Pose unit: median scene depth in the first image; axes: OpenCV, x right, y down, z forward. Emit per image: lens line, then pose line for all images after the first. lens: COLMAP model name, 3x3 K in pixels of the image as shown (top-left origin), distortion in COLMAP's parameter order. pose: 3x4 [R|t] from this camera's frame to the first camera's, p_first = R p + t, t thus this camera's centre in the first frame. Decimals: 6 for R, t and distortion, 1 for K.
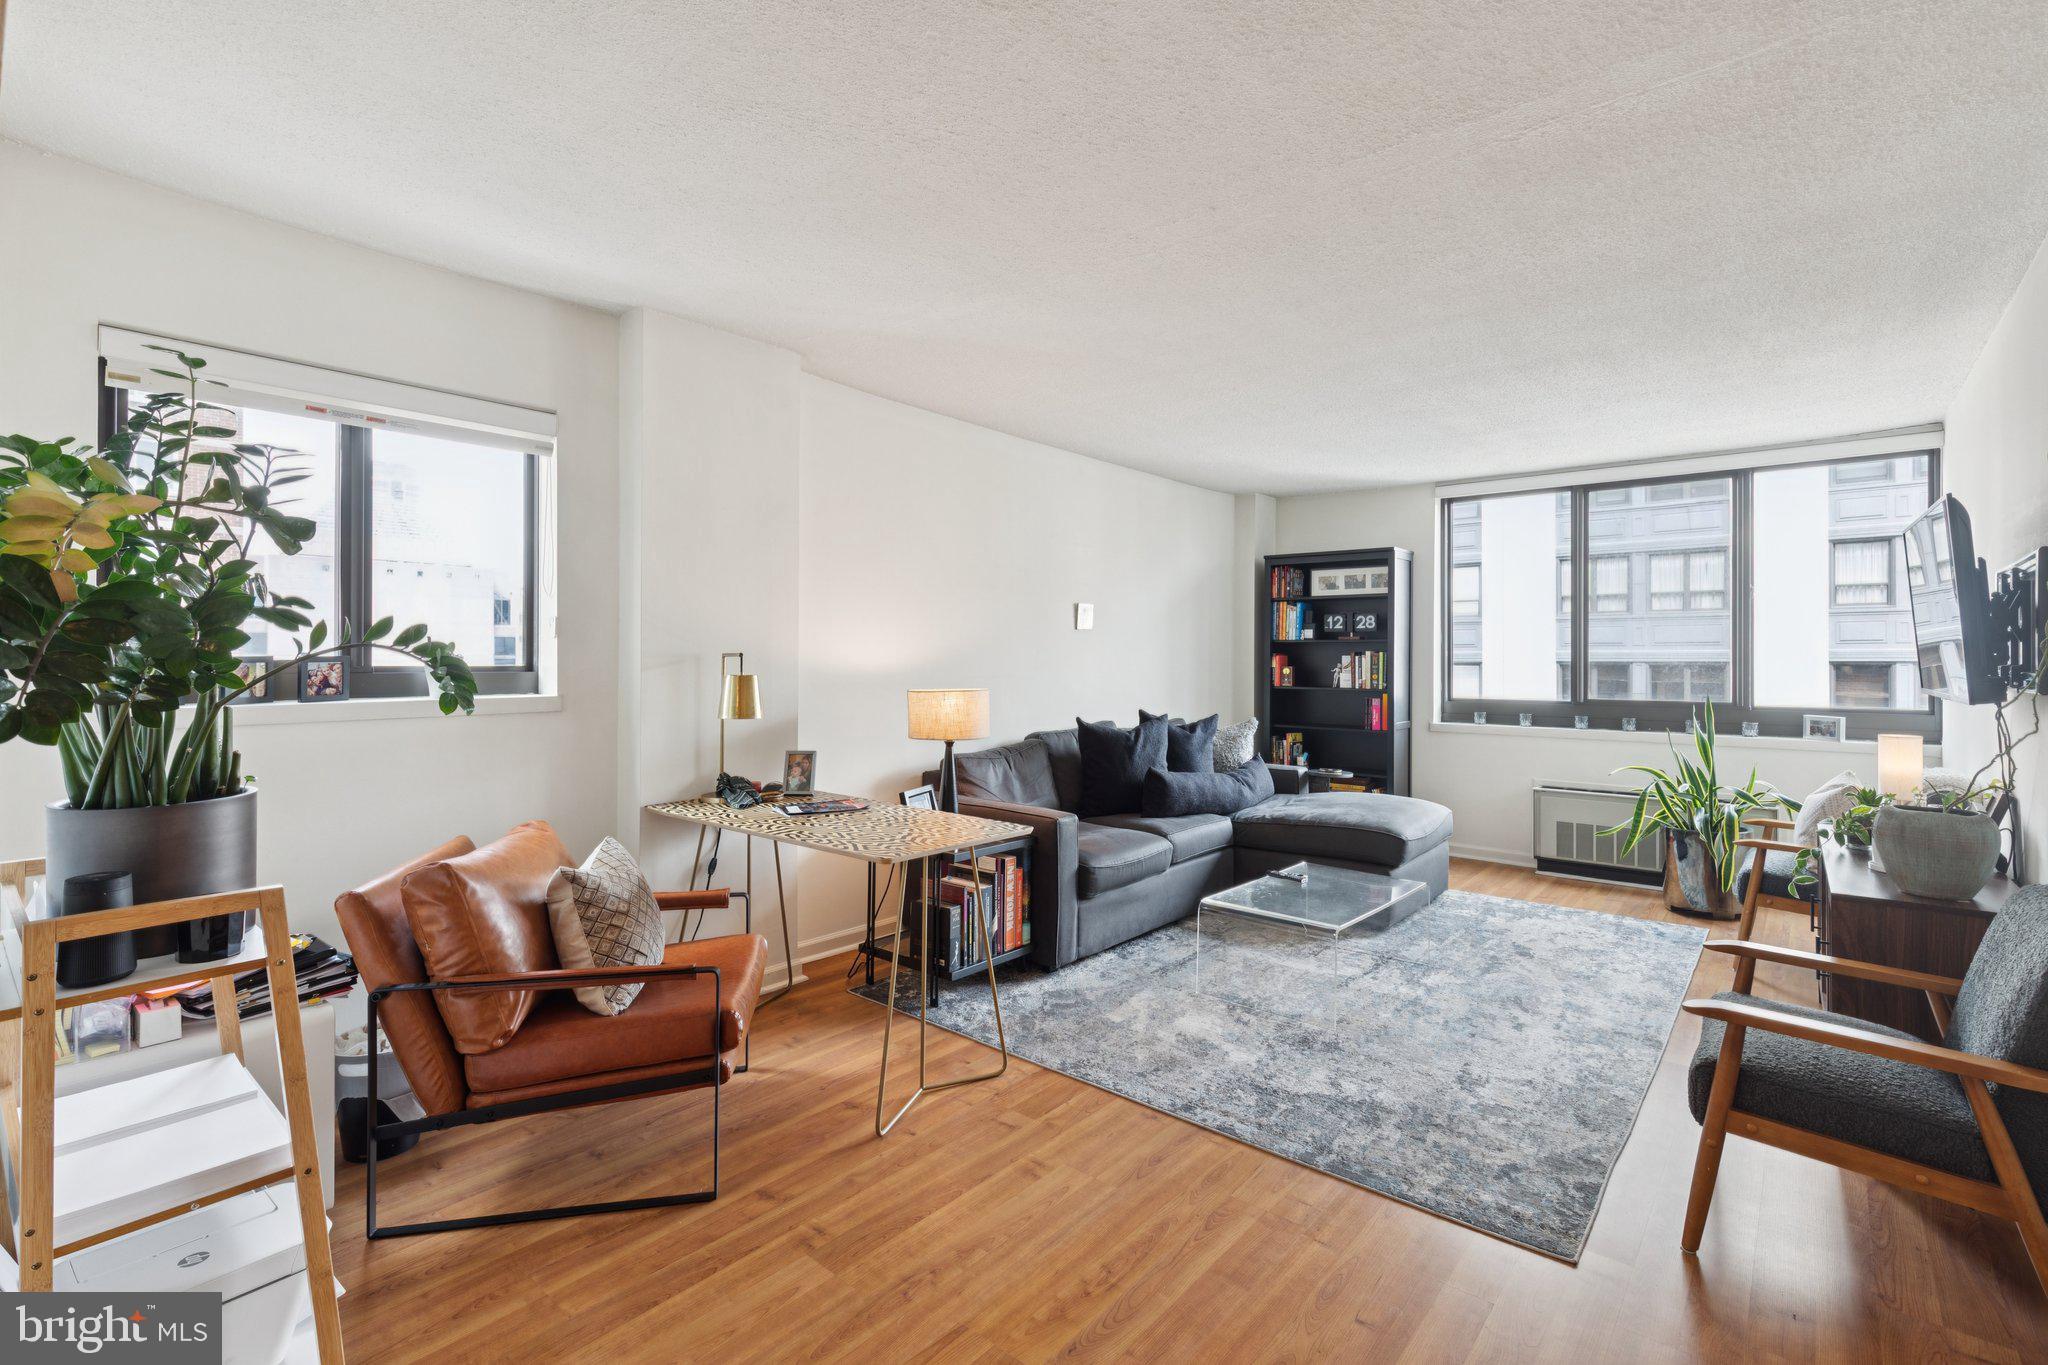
lens RADIAL K [[937.5, 0, 1031.1], [0, 937.5, 663.1], [0, 0, 1]] dist [0.005134, -0.001470]
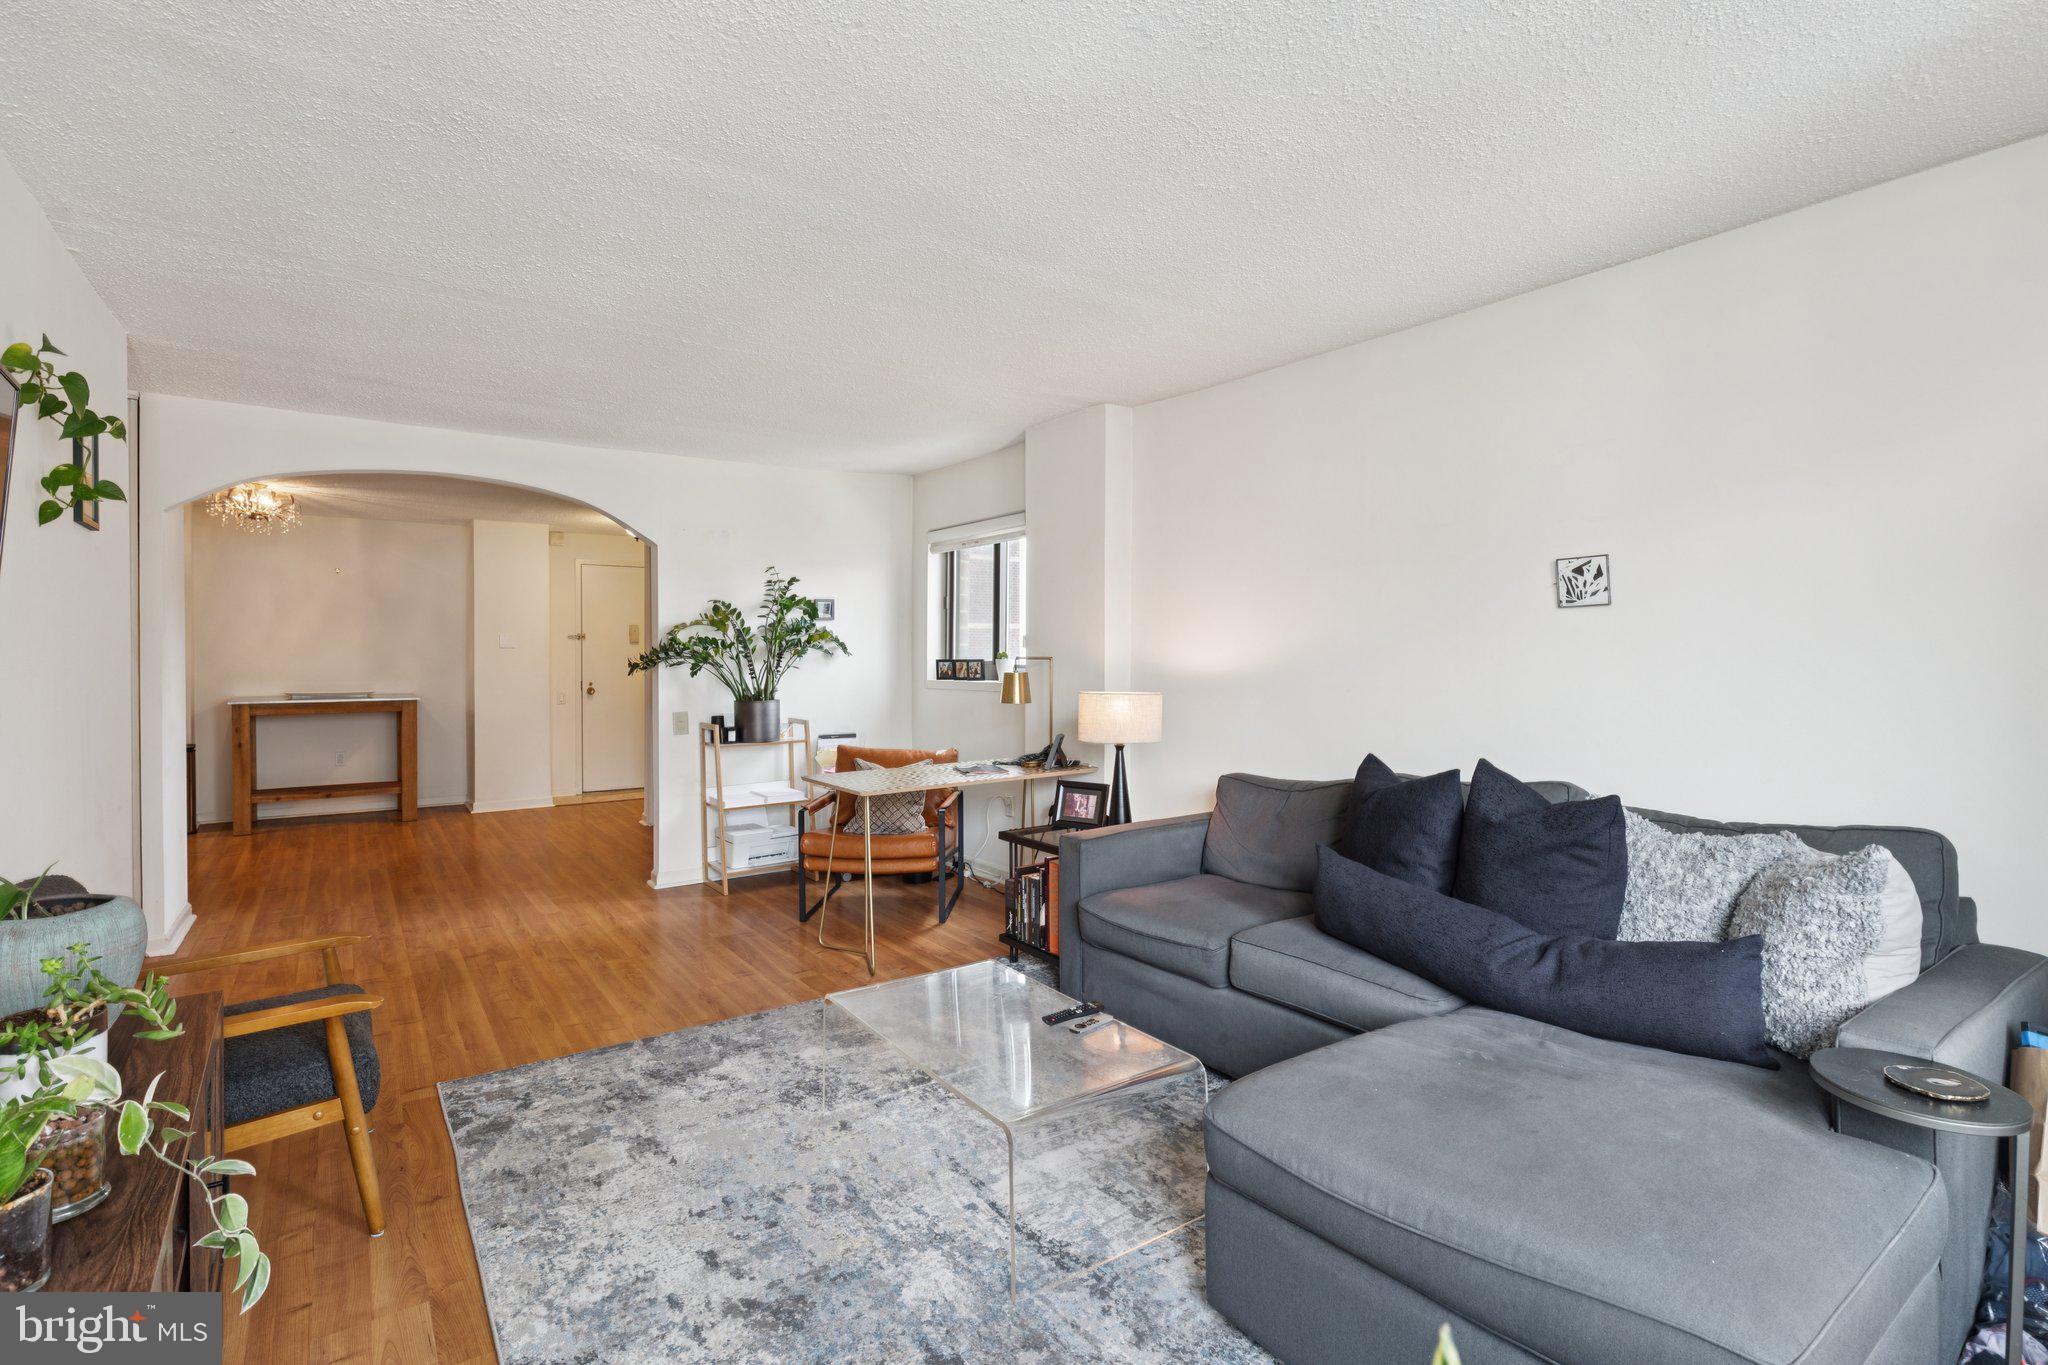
lens RADIAL K [[959.5, 0, 1020.6], [0, 959.5, 668.8], [0, 0, 1]] dist [0.004929, -0.000103]
pose [[-0.251773, 0.010227, -0.967732, 0.899296], [-0.002458, 0.999934, 0.011206, -0.007663], [0.967783, 0.005200, -0.251731, 1.132161]]
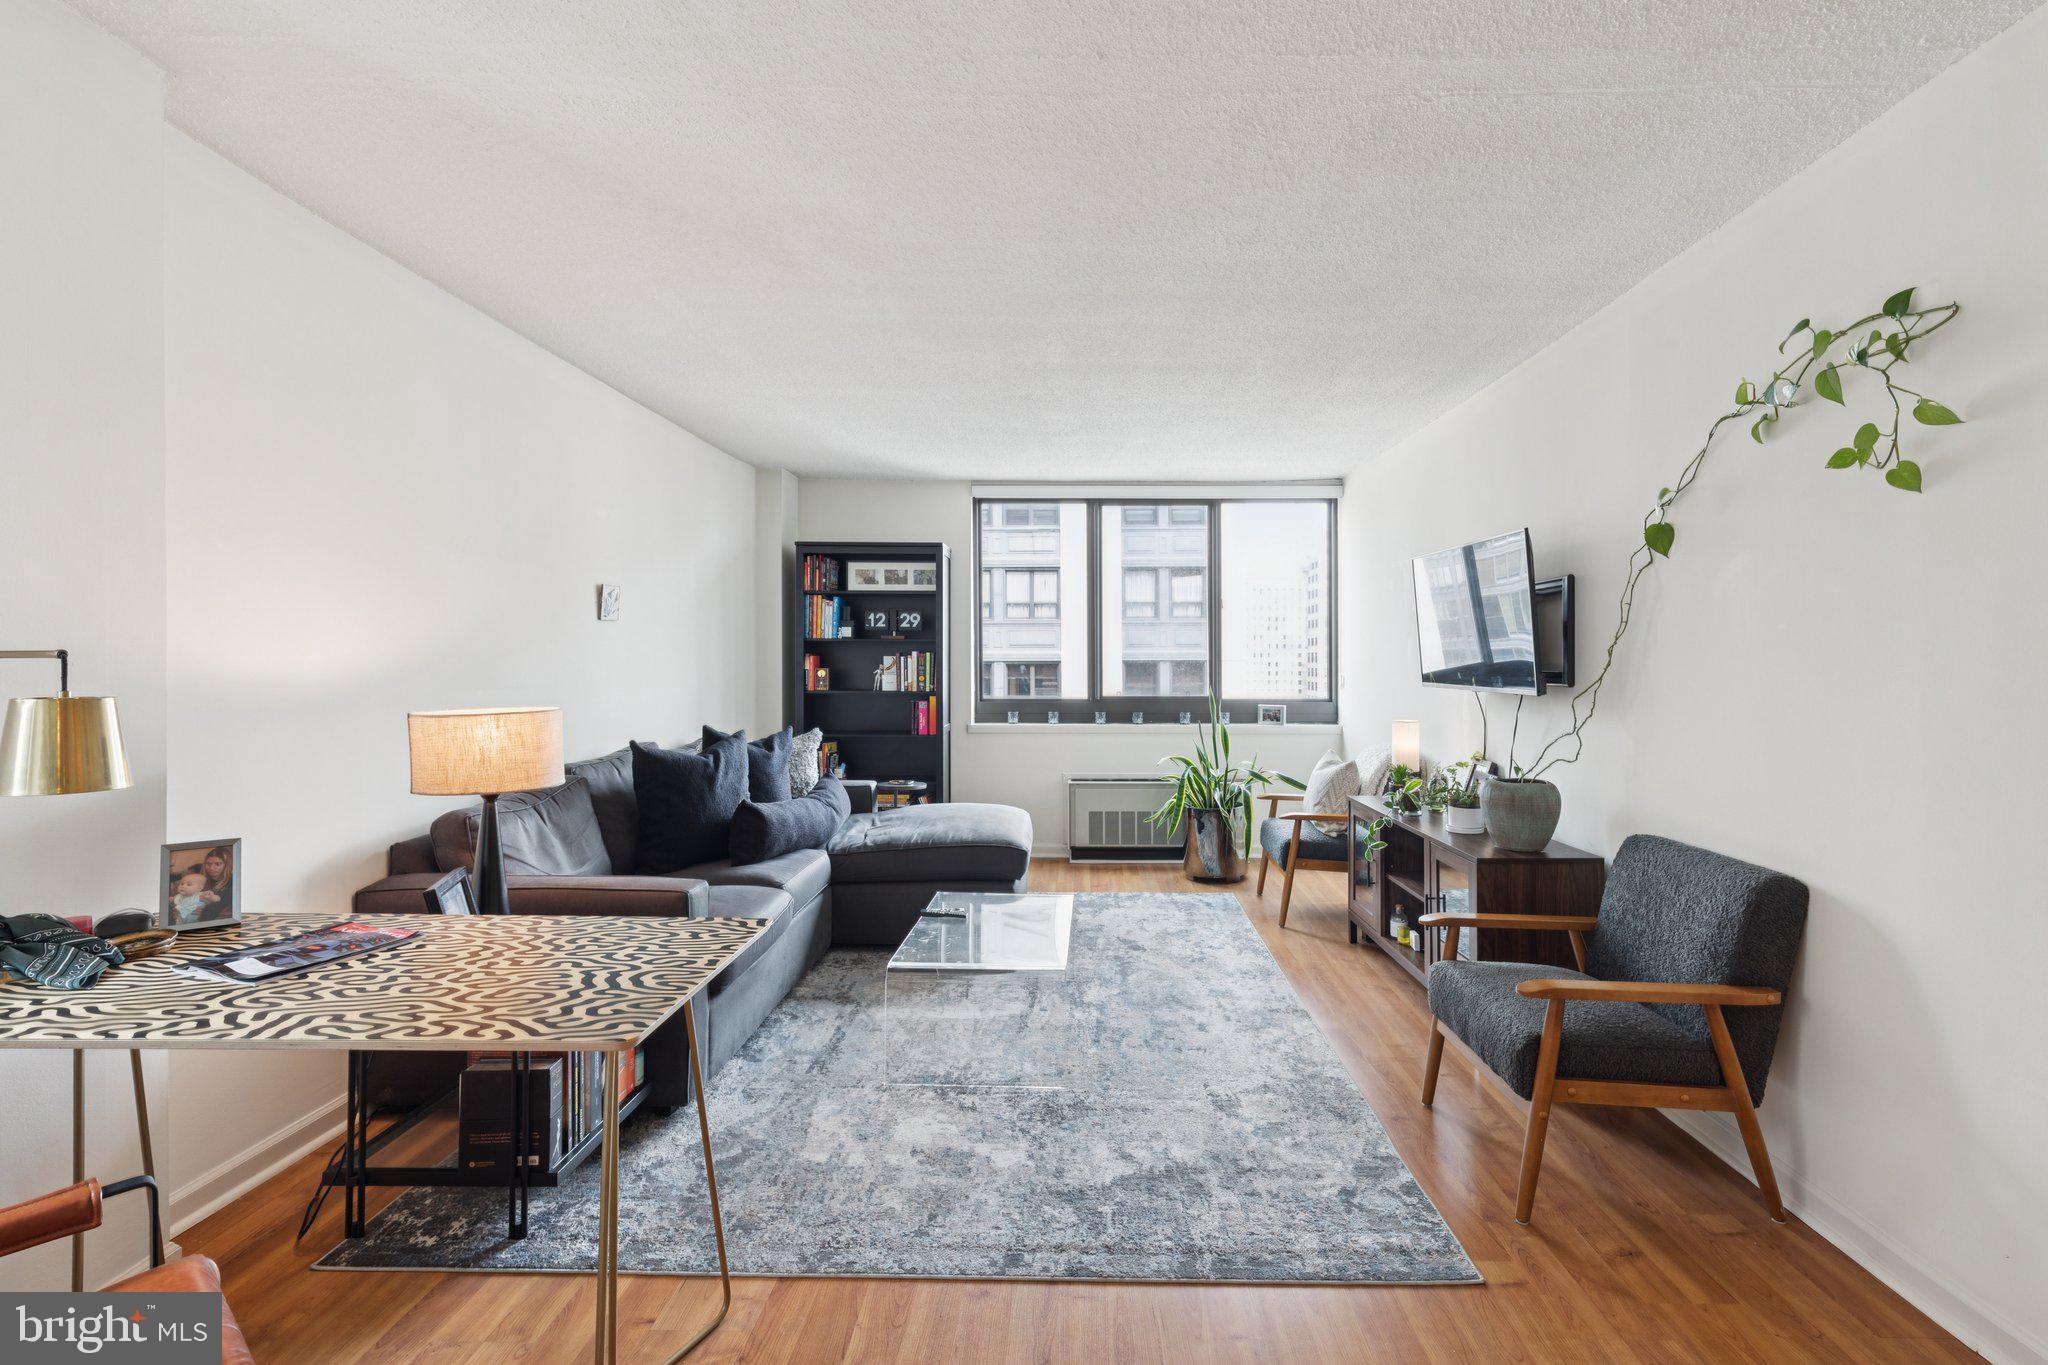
lens RADIAL K [[937.5, 0, 1074.2], [0, 937.5, 671.9], [0, 0, 1]] dist [0.005134, -0.001470]
pose [[0.769293, -0.009950, 0.638819, -0.183863], [0.003799, 0.999932, 0.010999, -0.002653], [-0.638885, -0.006035, 0.769279, 0.267920]]
